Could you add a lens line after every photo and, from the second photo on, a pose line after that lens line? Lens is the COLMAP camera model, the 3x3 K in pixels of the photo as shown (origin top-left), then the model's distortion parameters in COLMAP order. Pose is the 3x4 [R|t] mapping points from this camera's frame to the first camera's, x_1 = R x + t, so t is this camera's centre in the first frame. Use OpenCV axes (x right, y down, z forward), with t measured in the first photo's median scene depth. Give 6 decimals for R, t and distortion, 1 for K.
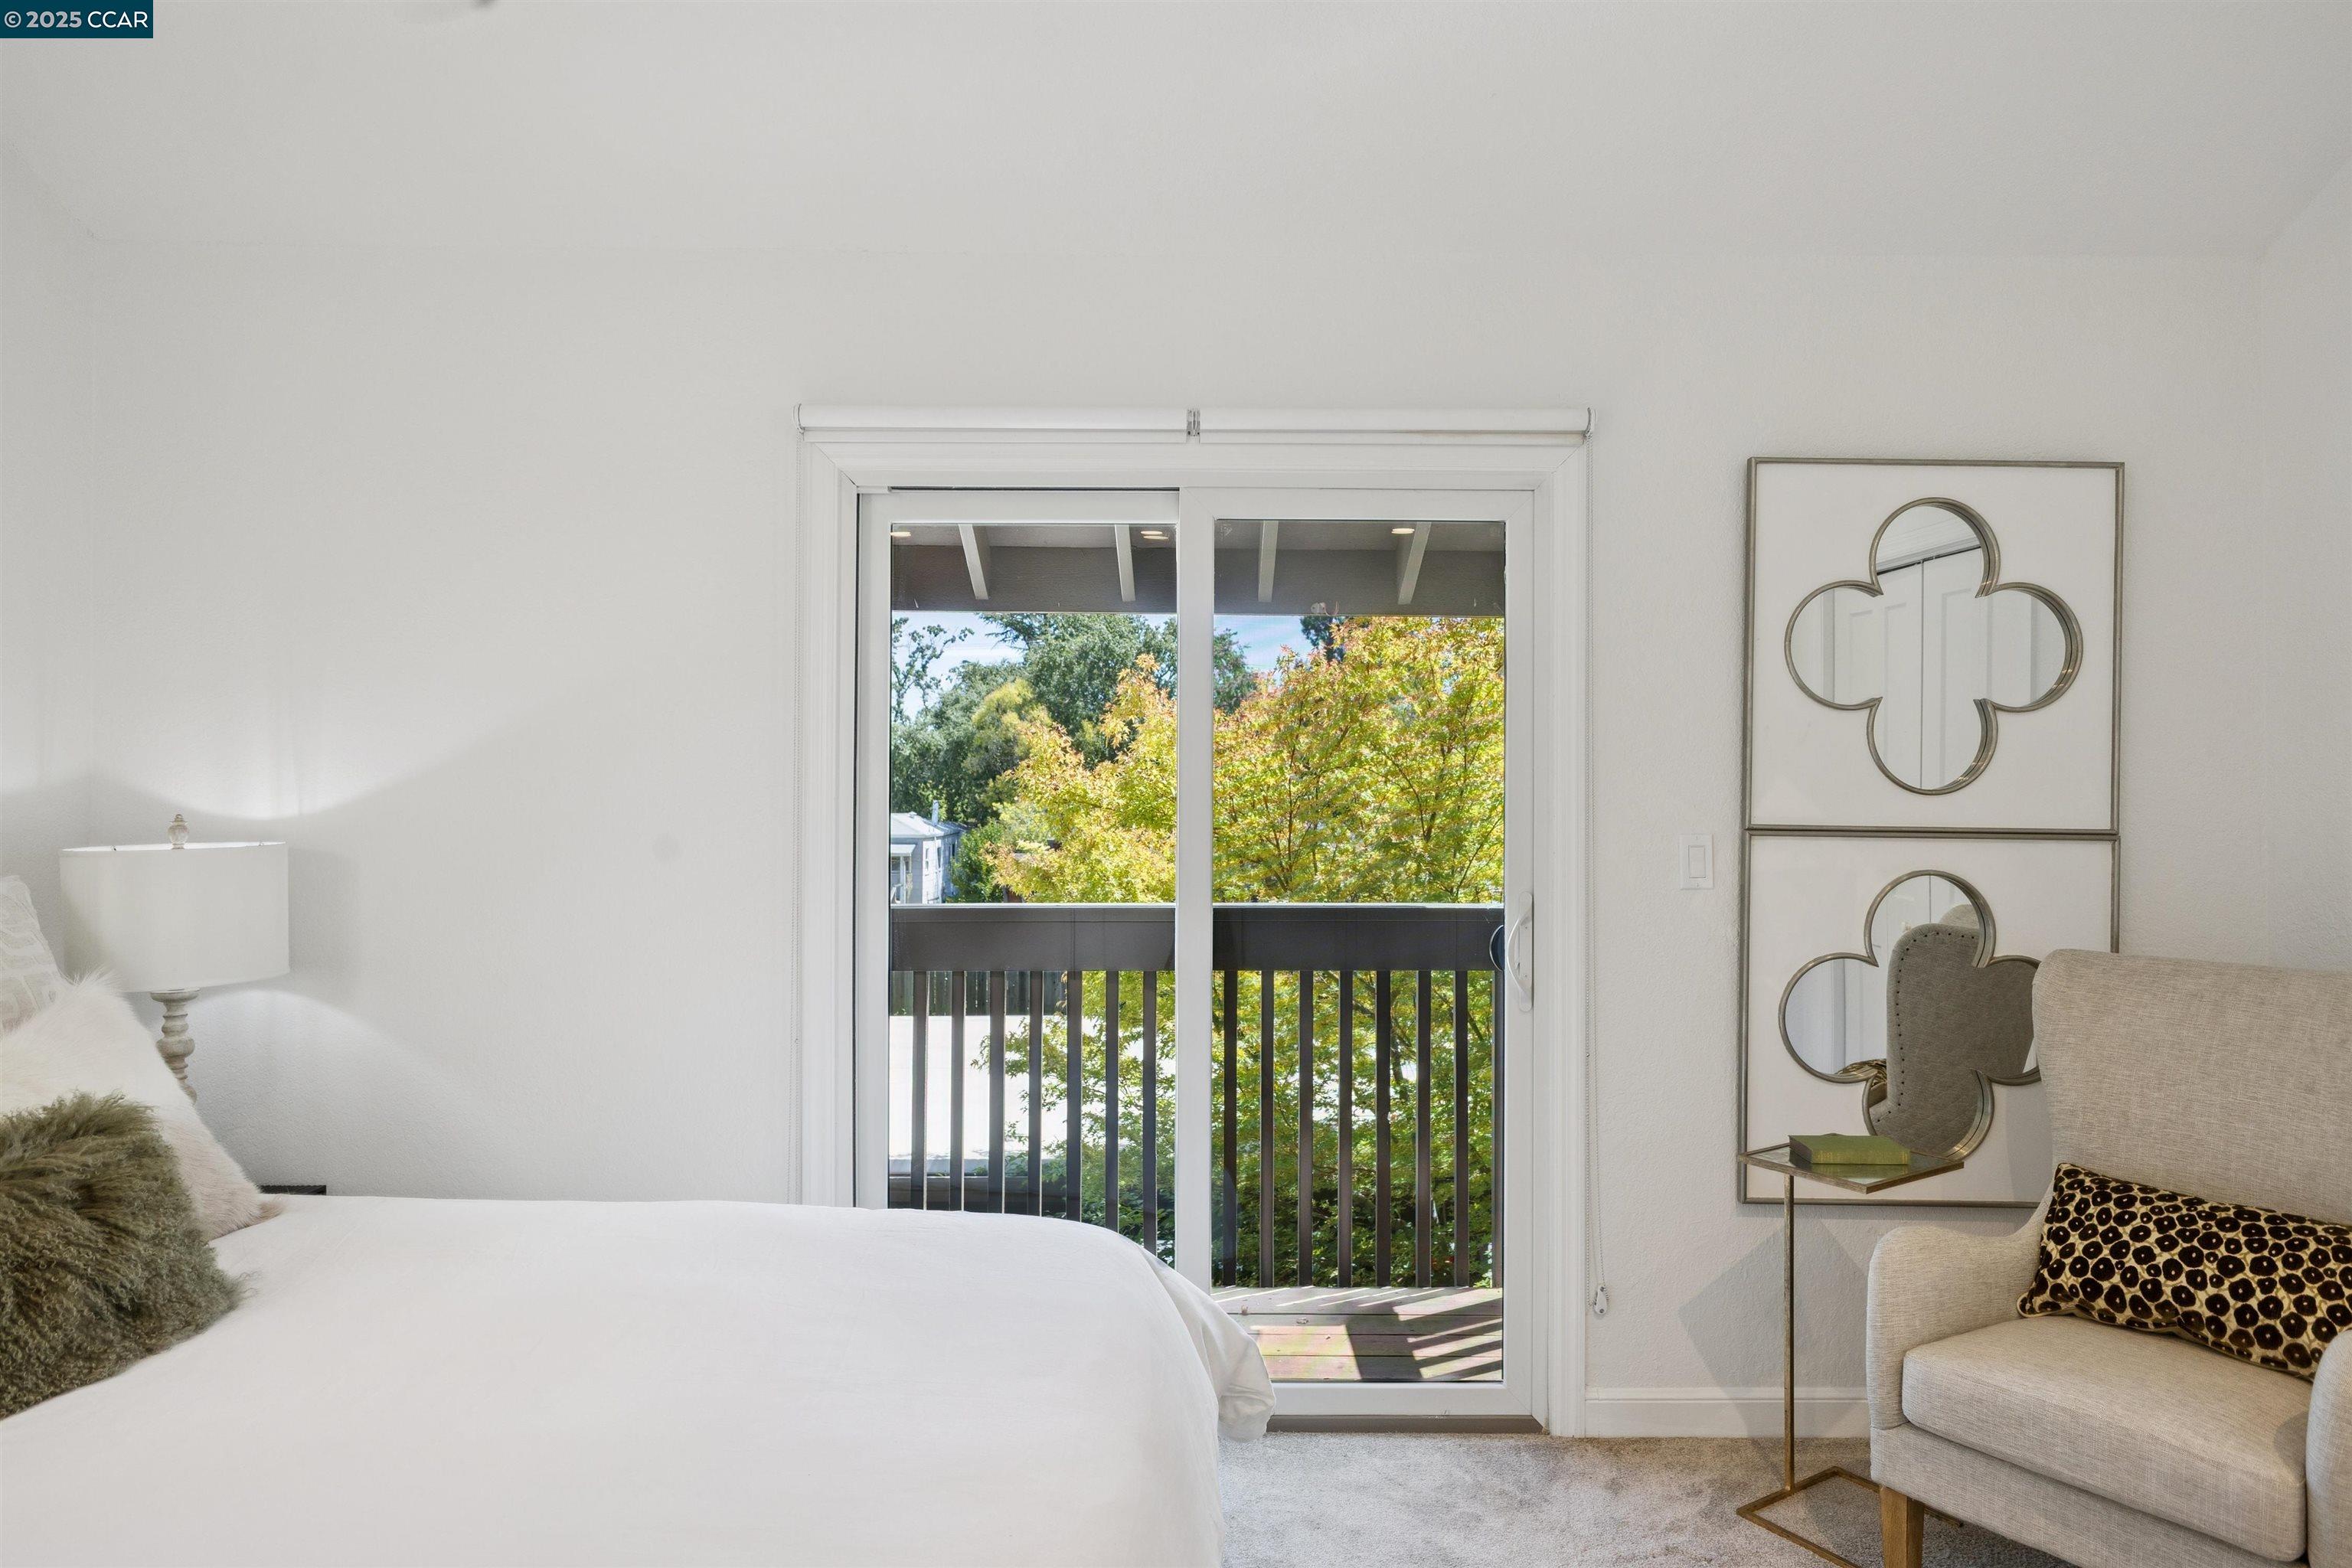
lens RADIAL K [[1454.4, 0, 1176.0], [0, 1454.4, 784.0], [0, 0, 1]] dist [0.000789, 0.000081]
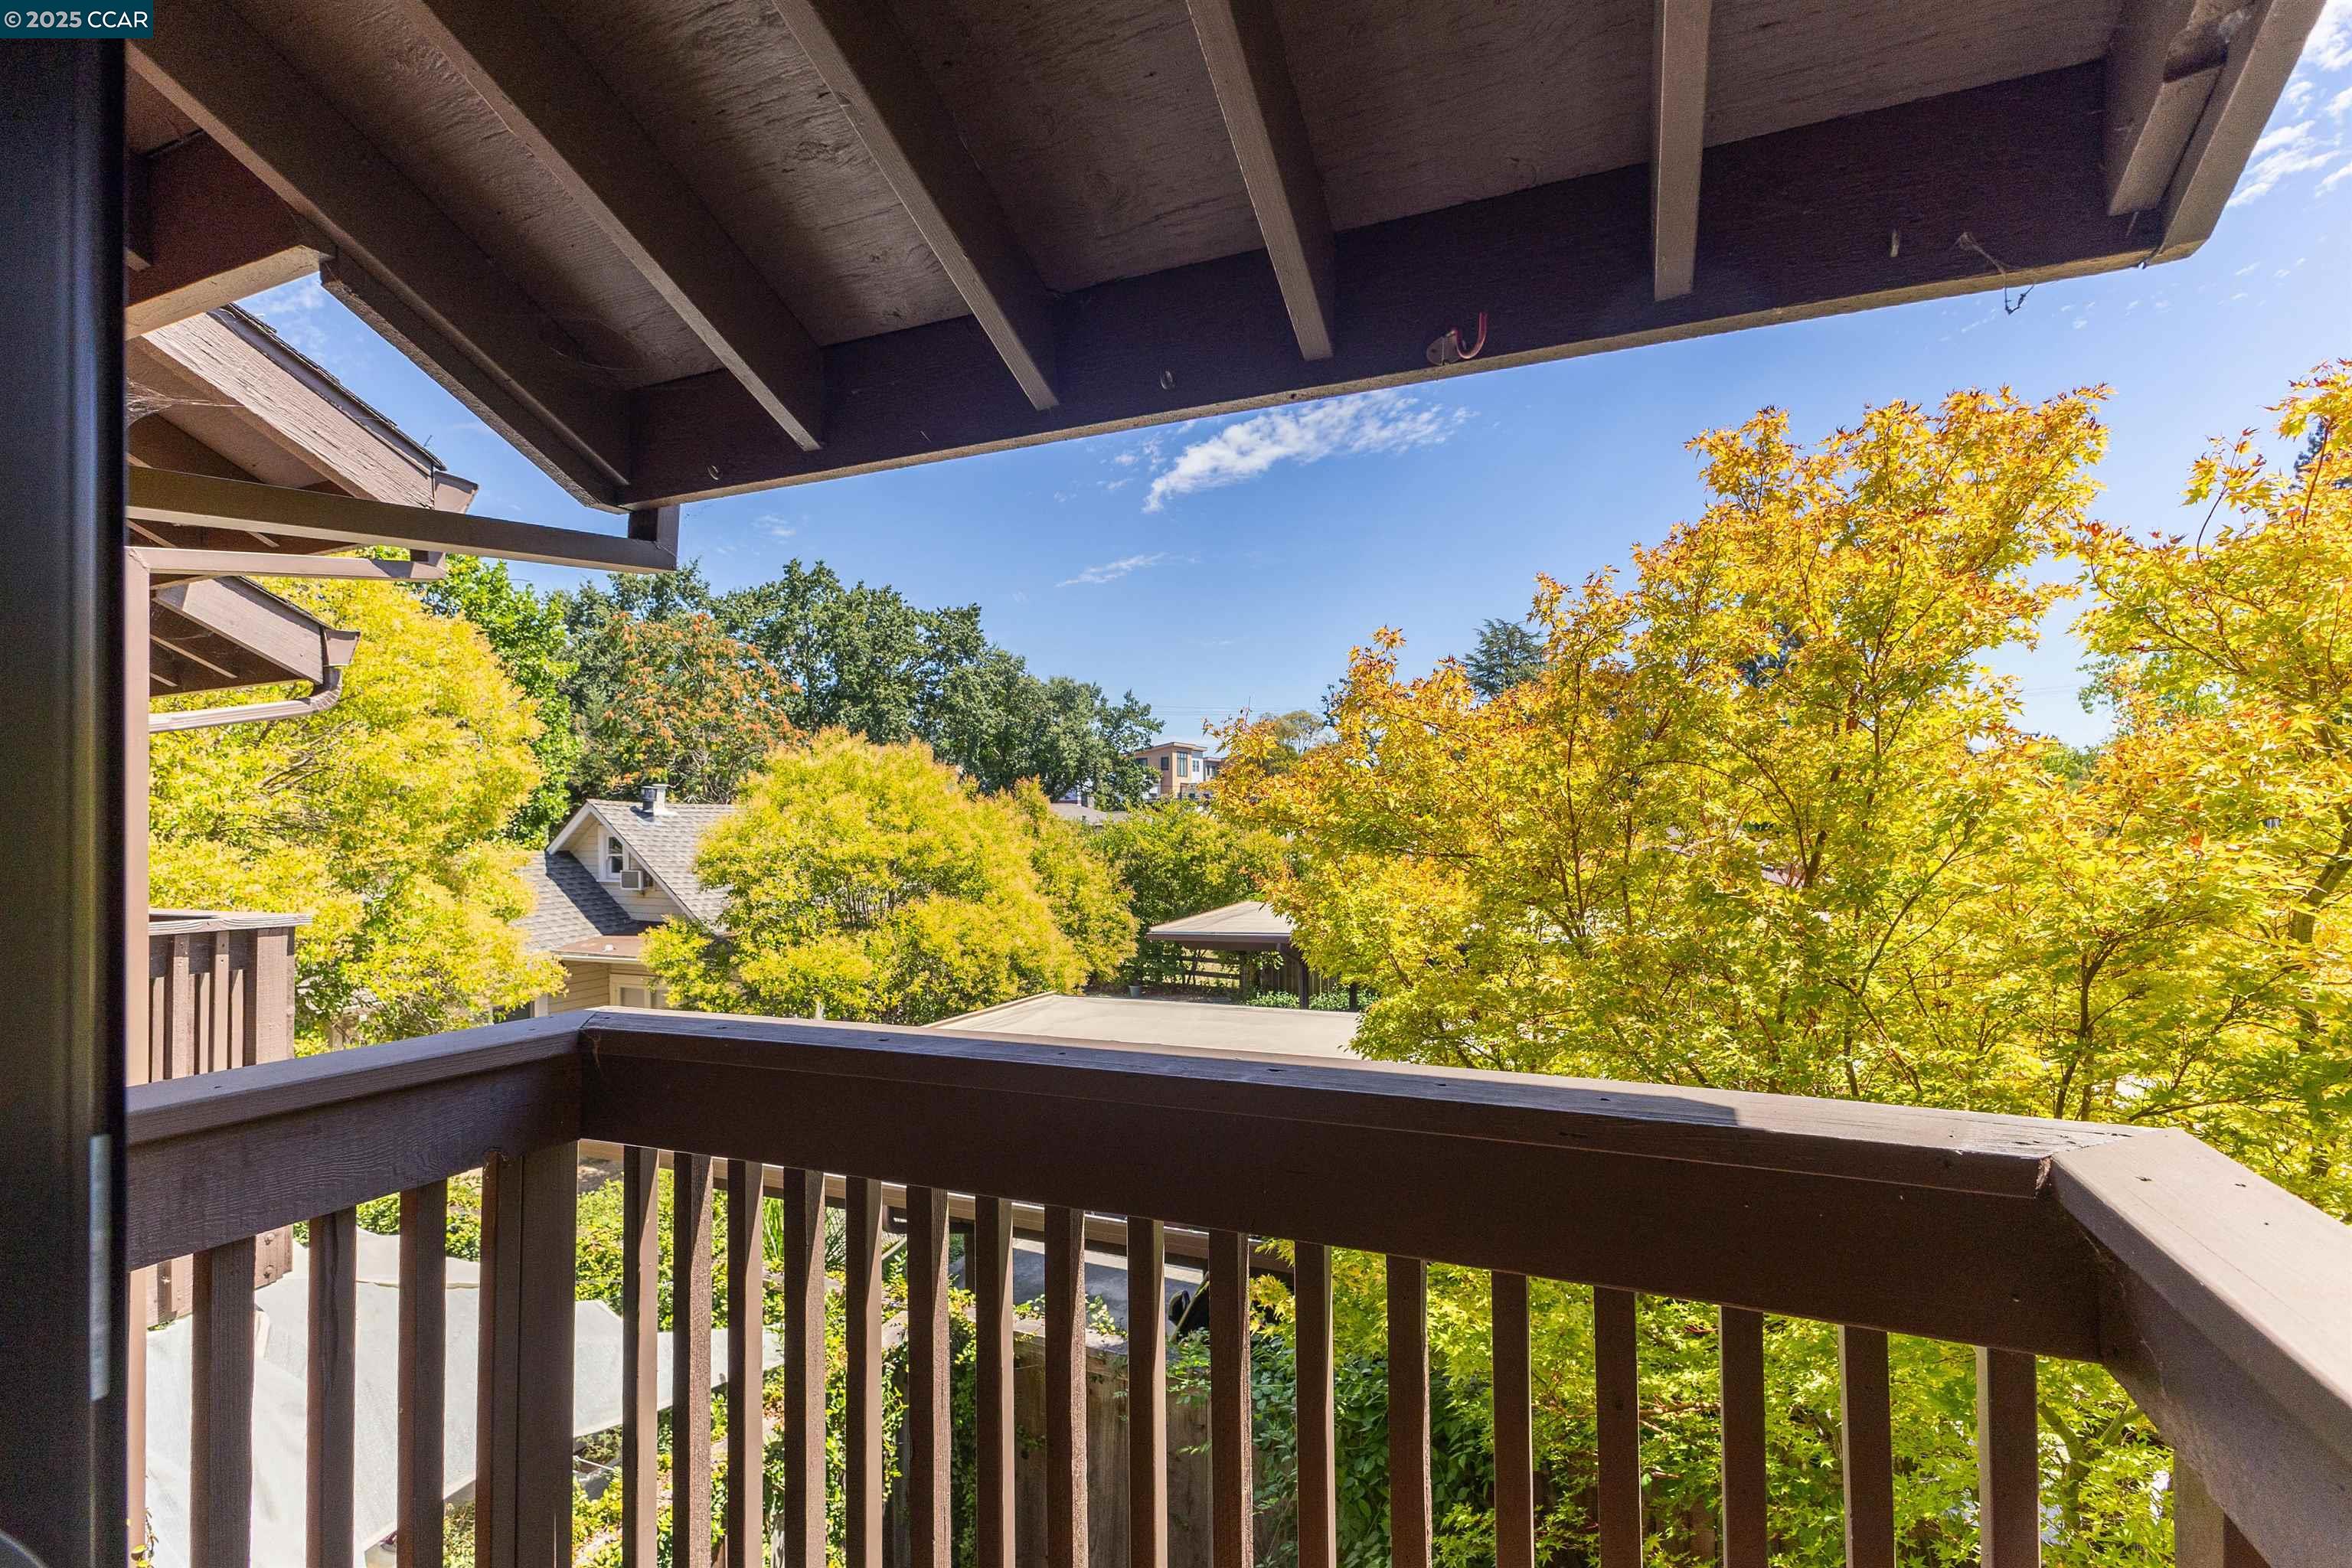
lens RADIAL K [[1015.4, 0, 1182.8], [0, 1015.4, 781.3], [0, 0, 1]] dist [0.008930, -0.000257]
pose [[0.914825, -0.014693, -0.403583, 0.197145], [0.005025, 0.999675, -0.025004, 0.013487], [0.403820, 0.020846, 0.914601, 0.934985]]
